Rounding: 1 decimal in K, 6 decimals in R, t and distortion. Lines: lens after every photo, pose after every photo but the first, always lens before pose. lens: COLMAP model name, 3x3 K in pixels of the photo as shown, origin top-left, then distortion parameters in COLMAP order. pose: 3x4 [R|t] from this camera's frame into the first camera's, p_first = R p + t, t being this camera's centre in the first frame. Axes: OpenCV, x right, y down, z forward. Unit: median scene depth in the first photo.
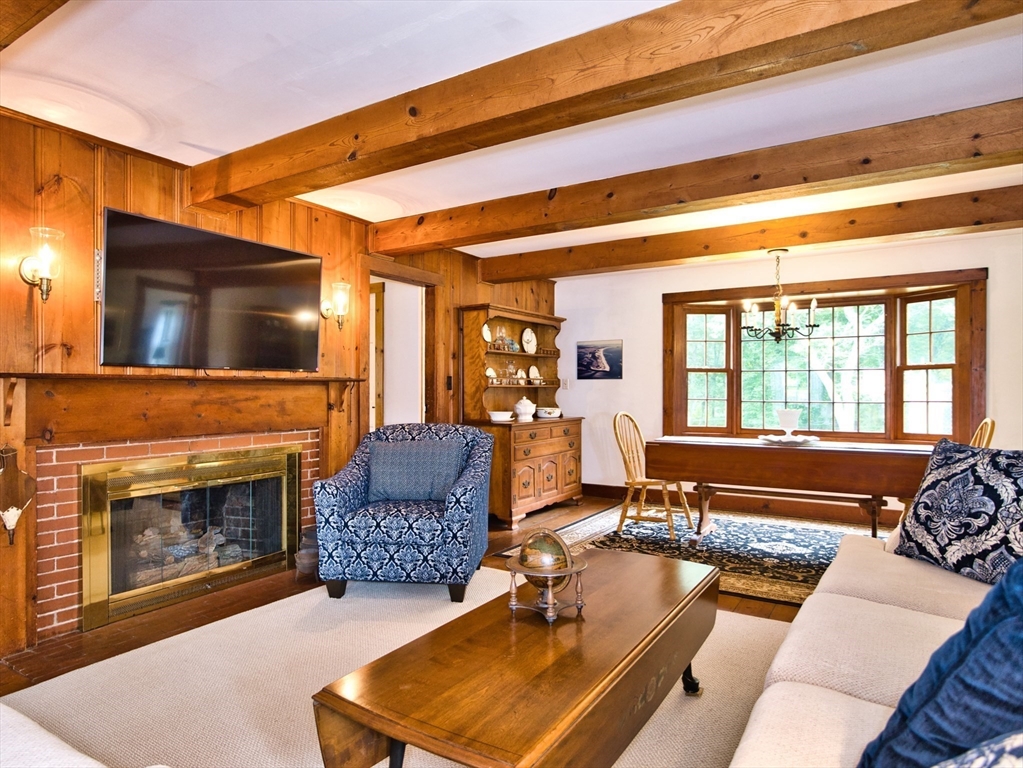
lens RADIAL K [[602.5, 0, 524.3], [0, 602.5, 386.6], [0, 0, 1]] dist [-0.043879, 0.028657]
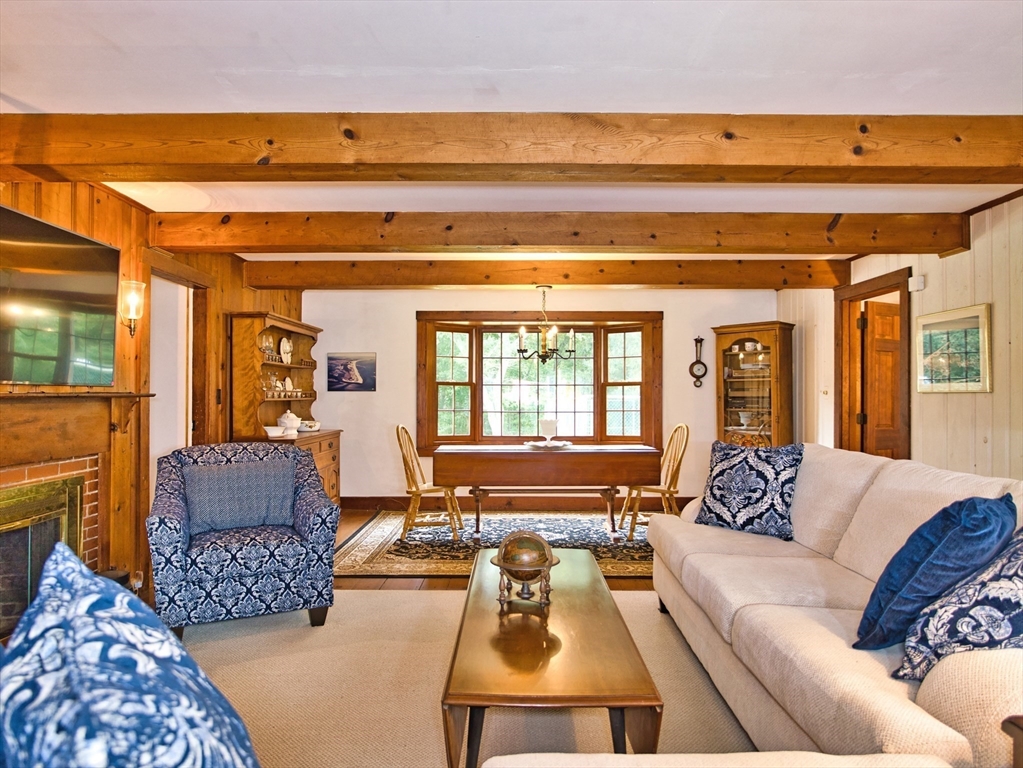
lens RADIAL K [[602.5, 0, 524.3], [0, 602.5, 386.6], [0, 0, 1]] dist [-0.043879, 0.028657]
pose [[0.853733, 0.009162, 0.520631, -0.264000], [-0.002786, 0.999911, -0.013028, -0.013802], [-0.520704, 0.009672, 0.853682, -0.003408]]
